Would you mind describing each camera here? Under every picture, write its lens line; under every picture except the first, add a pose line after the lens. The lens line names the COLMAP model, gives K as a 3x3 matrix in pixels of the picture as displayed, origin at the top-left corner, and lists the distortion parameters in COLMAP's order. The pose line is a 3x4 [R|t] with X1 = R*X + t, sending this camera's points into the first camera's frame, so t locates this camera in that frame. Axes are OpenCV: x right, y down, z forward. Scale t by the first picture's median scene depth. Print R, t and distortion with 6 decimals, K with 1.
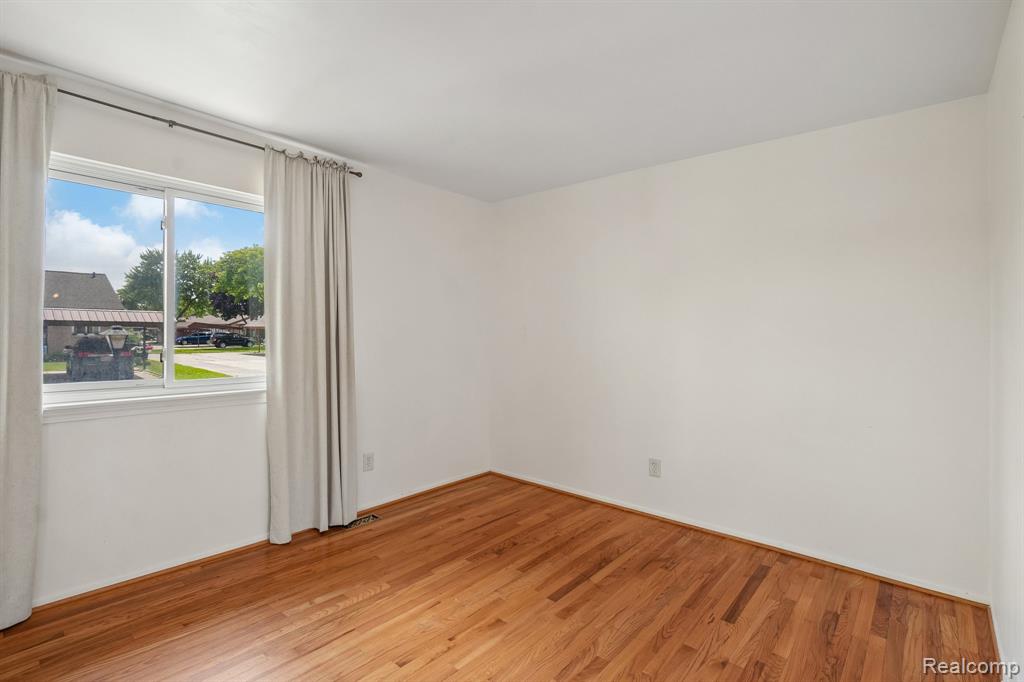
lens RADIAL K [[475.7, 0, 509.0], [0, 475.7, 340.6], [0, 0, 1]] dist [0.017708, 0.001061]
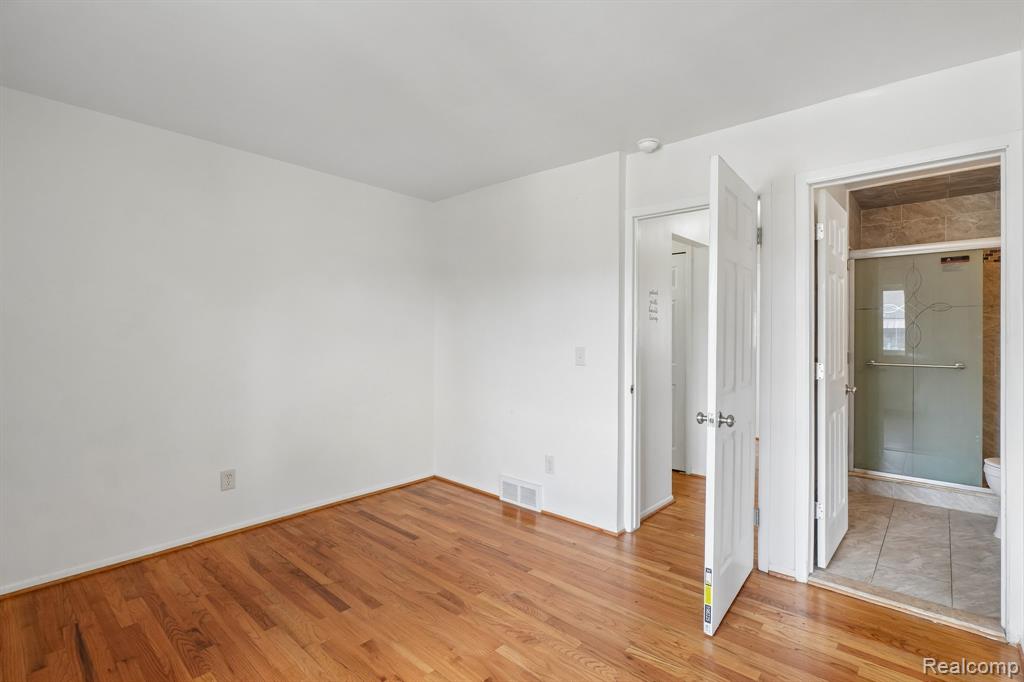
lens RADIAL K [[475.7, 0, 511.9], [0, 475.7, 337.3], [0, 0, 1]] dist [0.017708, 0.001061]
pose [[0.012389, -0.005540, 0.999908, -0.766824], [0.004998, 0.999973, 0.005479, -0.008311], [-0.999911, 0.004930, 0.012417, 0.574655]]
